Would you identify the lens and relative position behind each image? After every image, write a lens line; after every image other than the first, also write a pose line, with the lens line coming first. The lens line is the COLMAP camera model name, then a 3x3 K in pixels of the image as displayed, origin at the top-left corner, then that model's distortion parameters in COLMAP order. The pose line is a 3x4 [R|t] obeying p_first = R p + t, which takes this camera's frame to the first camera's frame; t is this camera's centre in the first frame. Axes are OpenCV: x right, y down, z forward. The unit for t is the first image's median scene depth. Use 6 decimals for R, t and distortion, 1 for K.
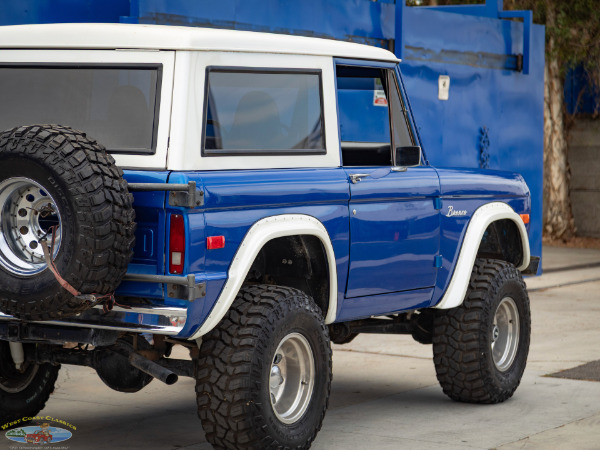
lens RADIAL K [[2042.7, 0, 299.6], [0, 2042.7, 222.6], [0, 0, 1]] dist [-0.003960, 0.000000]
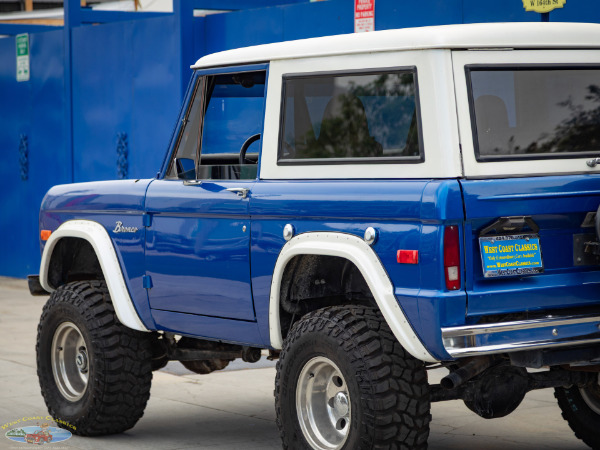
lens RADIAL K [[2051.5, 0, 299.8], [0, 2051.5, 224.2], [0, 0, 1]] dist [-0.061189, 0.000000]
pose [[0.454452, -0.076576, 0.887474, -0.942122], [0.089766, 0.995163, 0.039901, -0.050222], [-0.886237, 0.061532, 0.459128, 0.640593]]
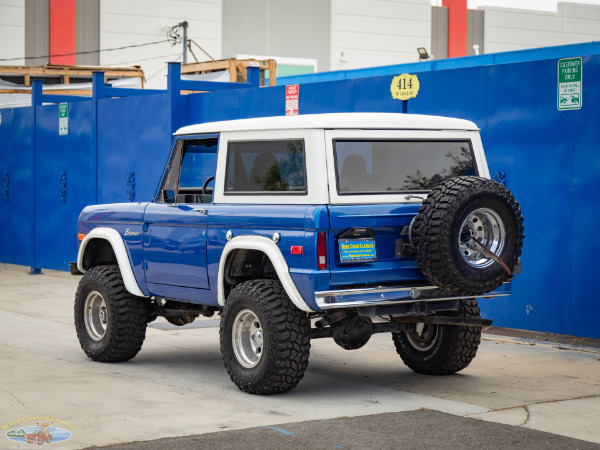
lens RADIAL K [[1609.9, 0, 301.7], [0, 1609.9, 224.7], [0, 0, 1]] dist [-0.049412, 0.000000]
pose [[0.437805, -0.058628, 0.897157, -1.182345], [0.072008, 0.996953, 0.030010, -0.050696], [-0.896182, 0.051464, 0.440692, 0.489623]]
